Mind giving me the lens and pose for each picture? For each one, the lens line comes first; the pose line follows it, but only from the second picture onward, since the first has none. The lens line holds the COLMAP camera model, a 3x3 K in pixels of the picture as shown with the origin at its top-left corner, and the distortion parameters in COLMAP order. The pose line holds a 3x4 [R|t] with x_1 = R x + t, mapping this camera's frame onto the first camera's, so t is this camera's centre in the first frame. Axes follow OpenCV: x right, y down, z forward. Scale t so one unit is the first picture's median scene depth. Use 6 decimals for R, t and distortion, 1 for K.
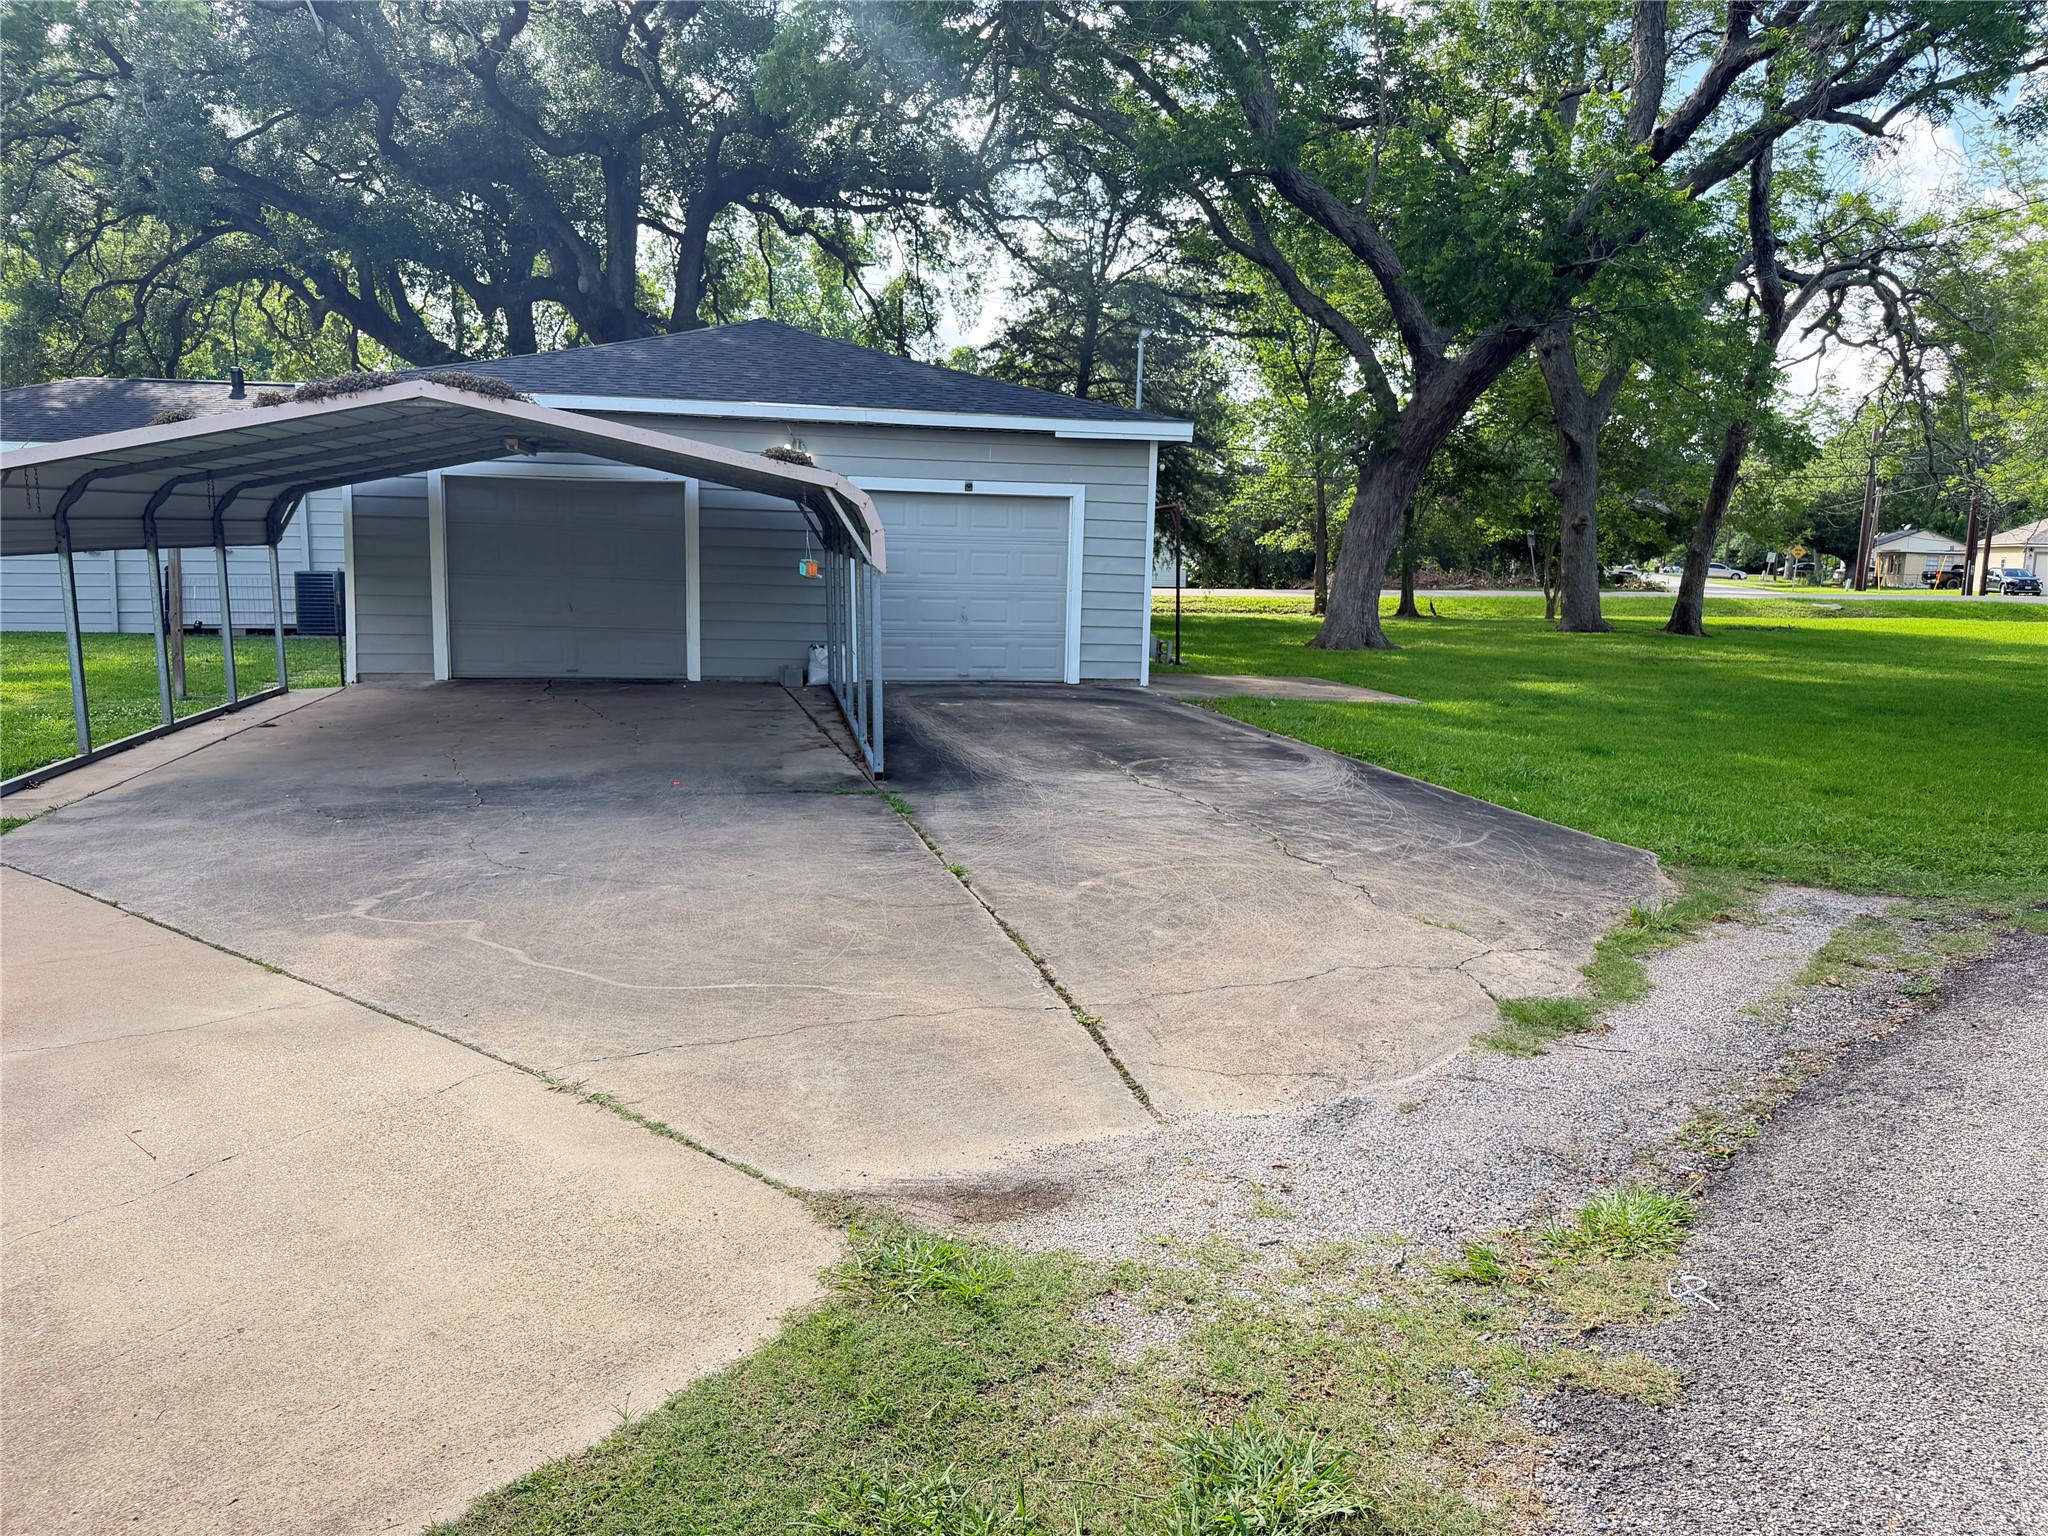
lens RADIAL K [[1428.9, 0, 1035.2], [0, 1428.9, 780.8], [0, 0, 1]] dist [0.012842, -0.026916]
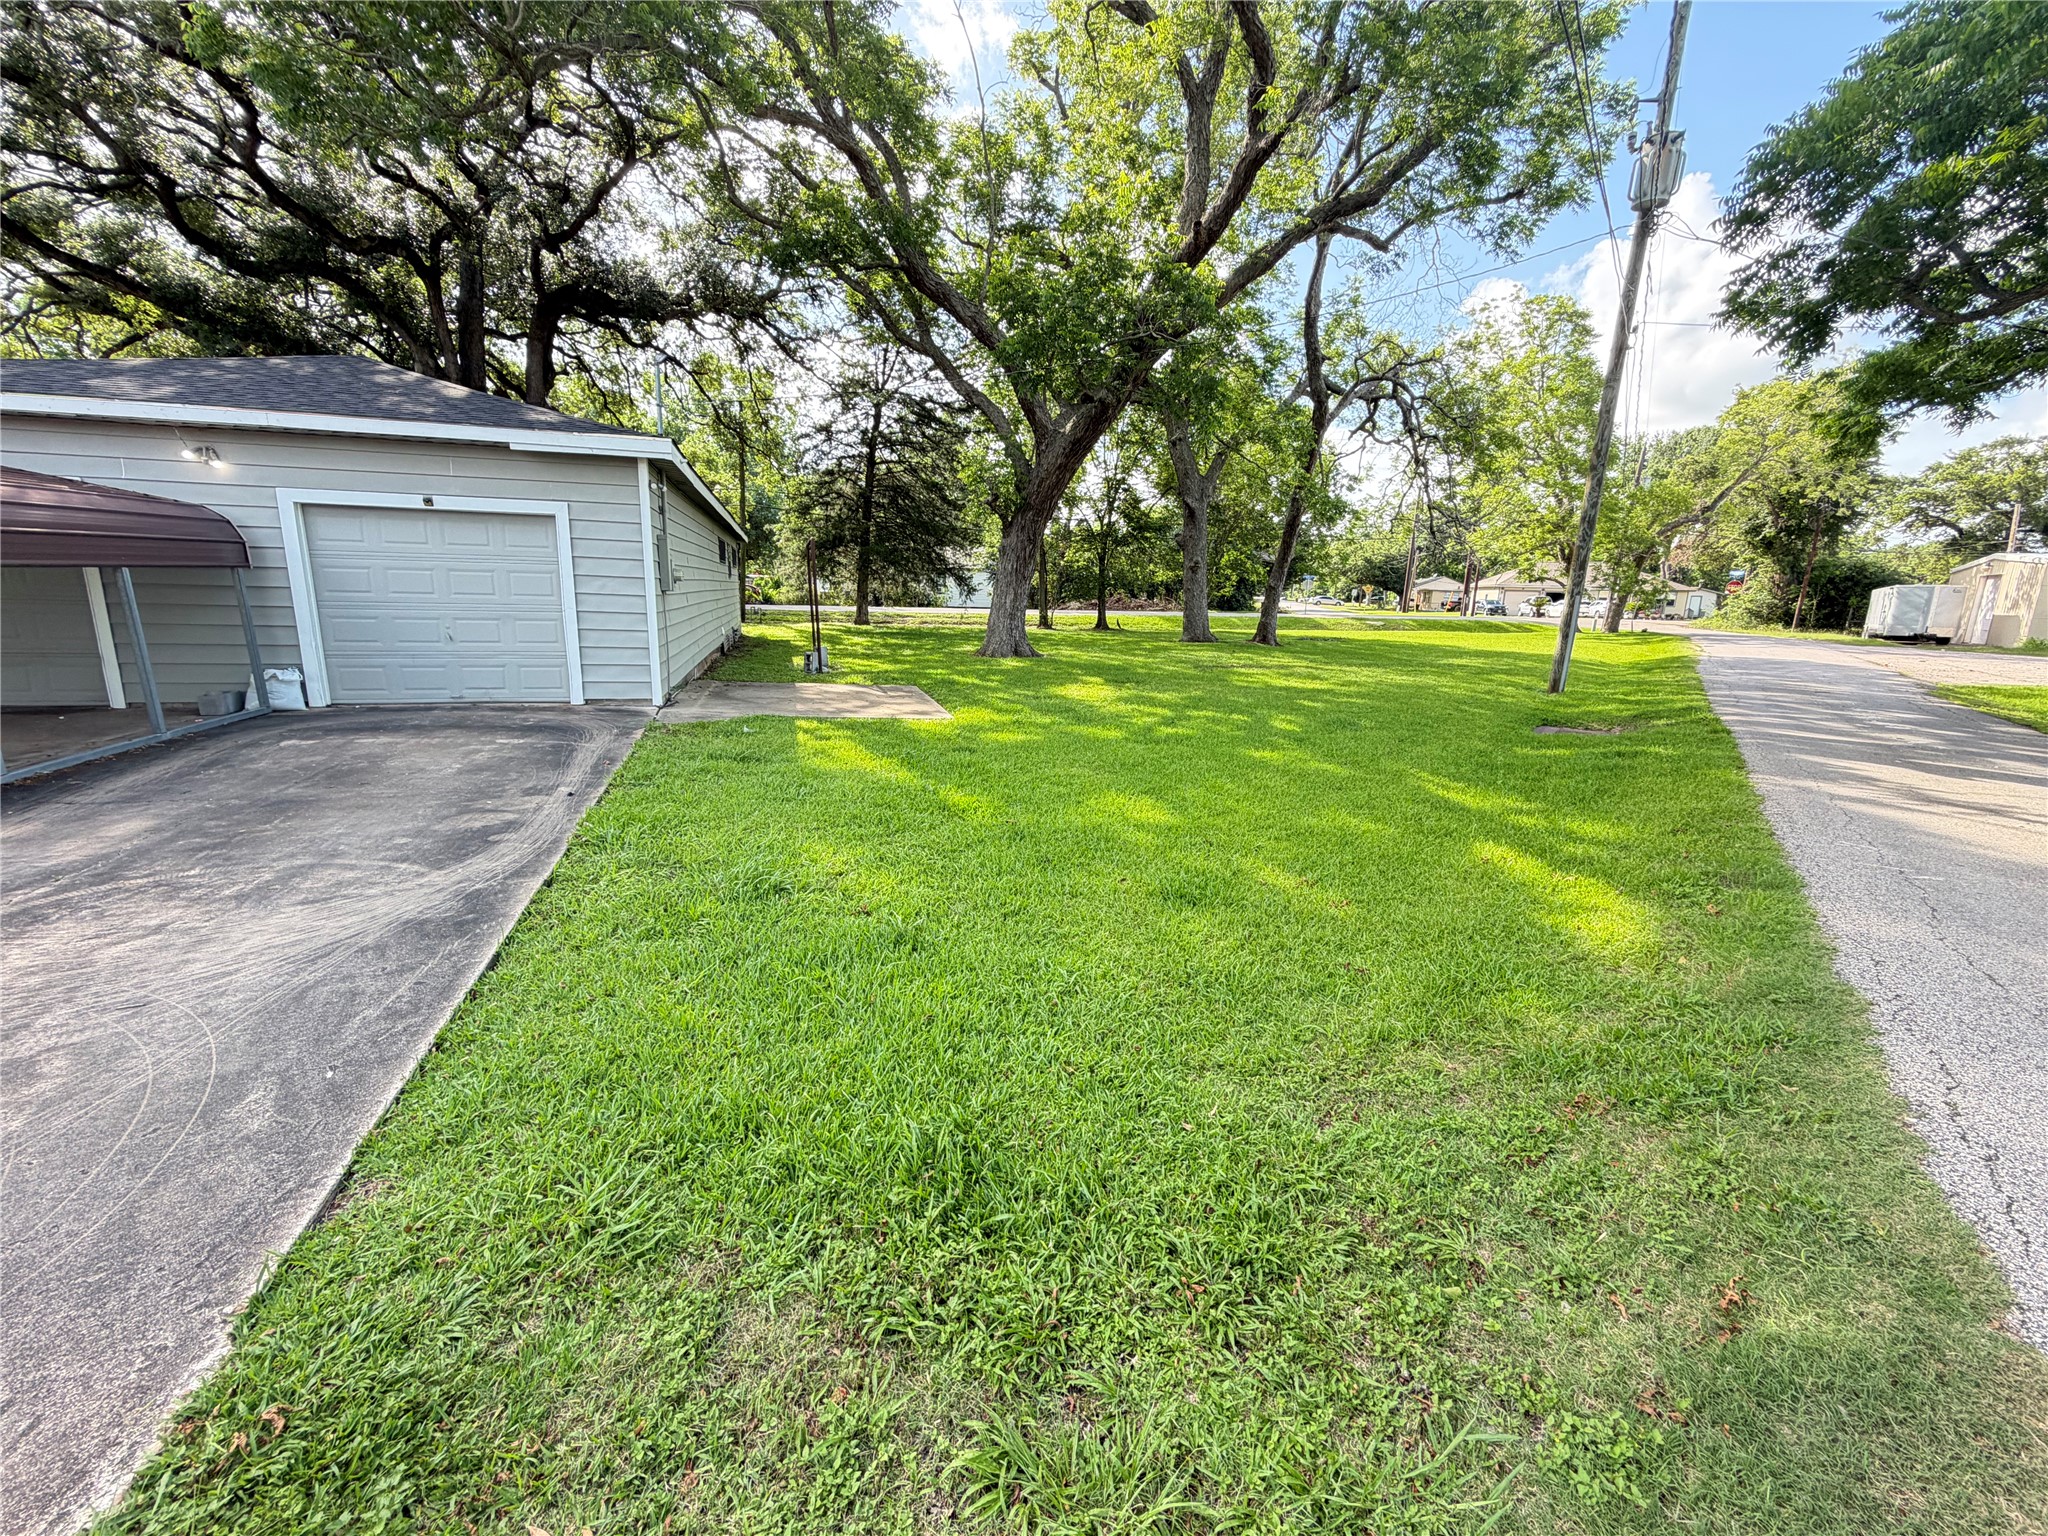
lens RADIAL K [[834.2, 0, 1024.0], [0, 834.2, 768.0], [0, 0, 1]] dist [-0.001234, -0.000306]
pose [[0.995879, -0.011095, 0.090012, 0.386235], [0.006121, 0.998449, 0.055343, -0.072752], [-0.090487, -0.054564, 0.994402, 0.518103]]
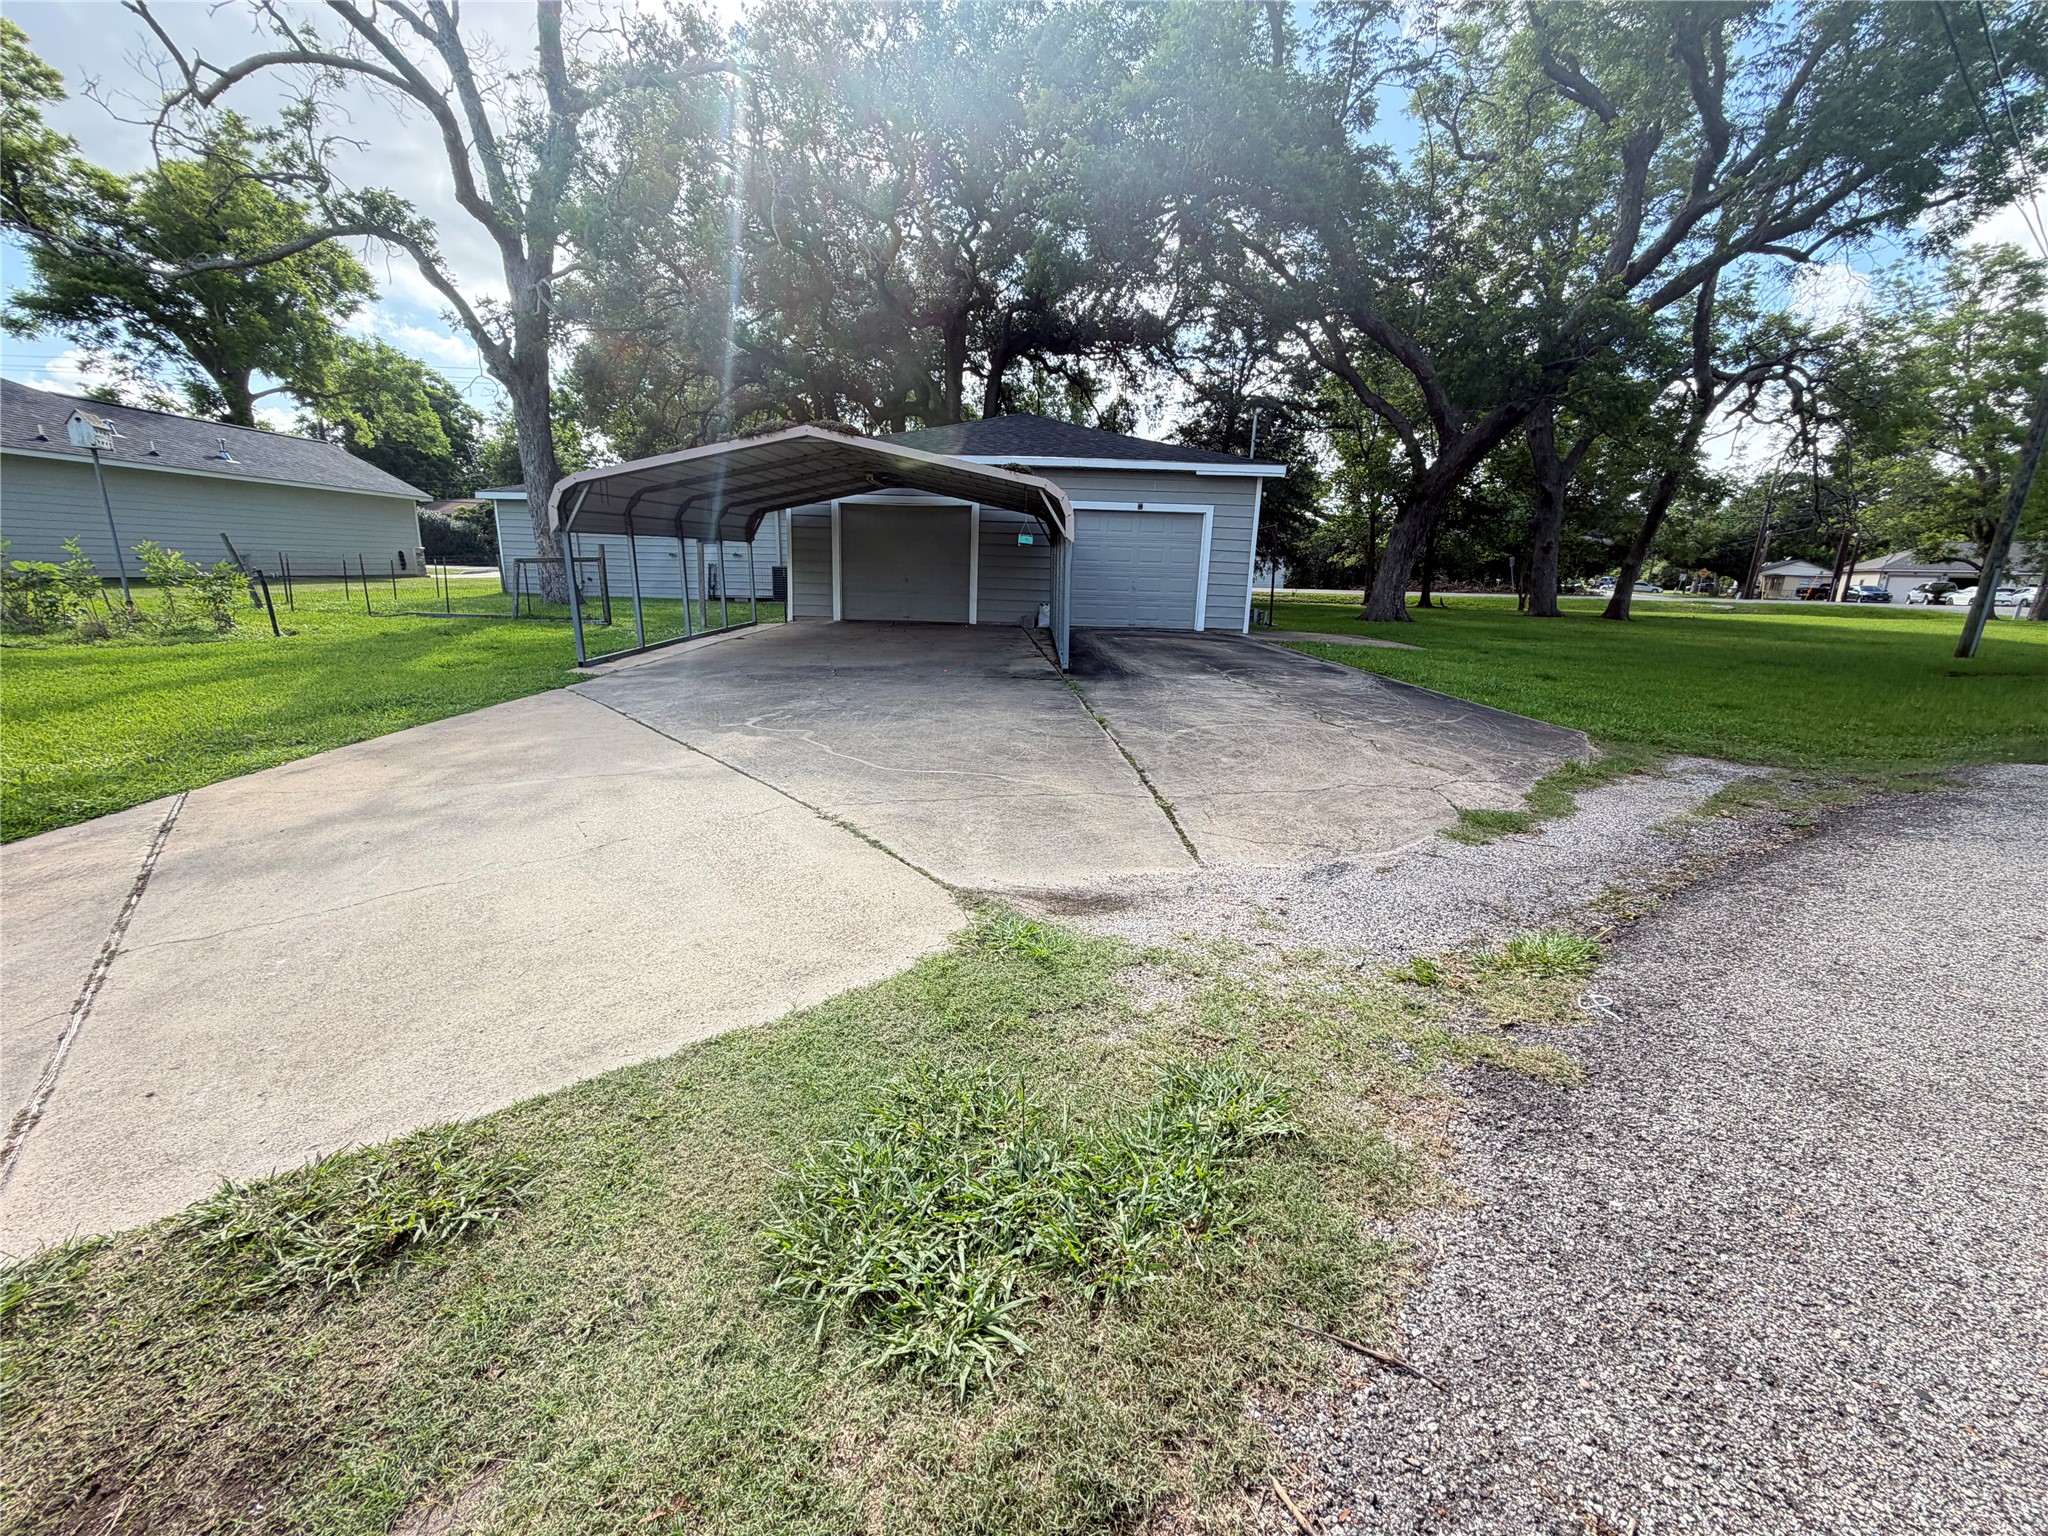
lens RADIAL K [[815.6, 0, 1024.0], [0, 815.6, 768.0], [0, 0, 1]] dist [-0.001514, -0.001142]
pose [[0.980643, 0.055126, -0.187884, 0.019486], [-0.040190, 0.995789, 0.082399, 0.024951], [0.191635, -0.073253, 0.978729, 0.049213]]
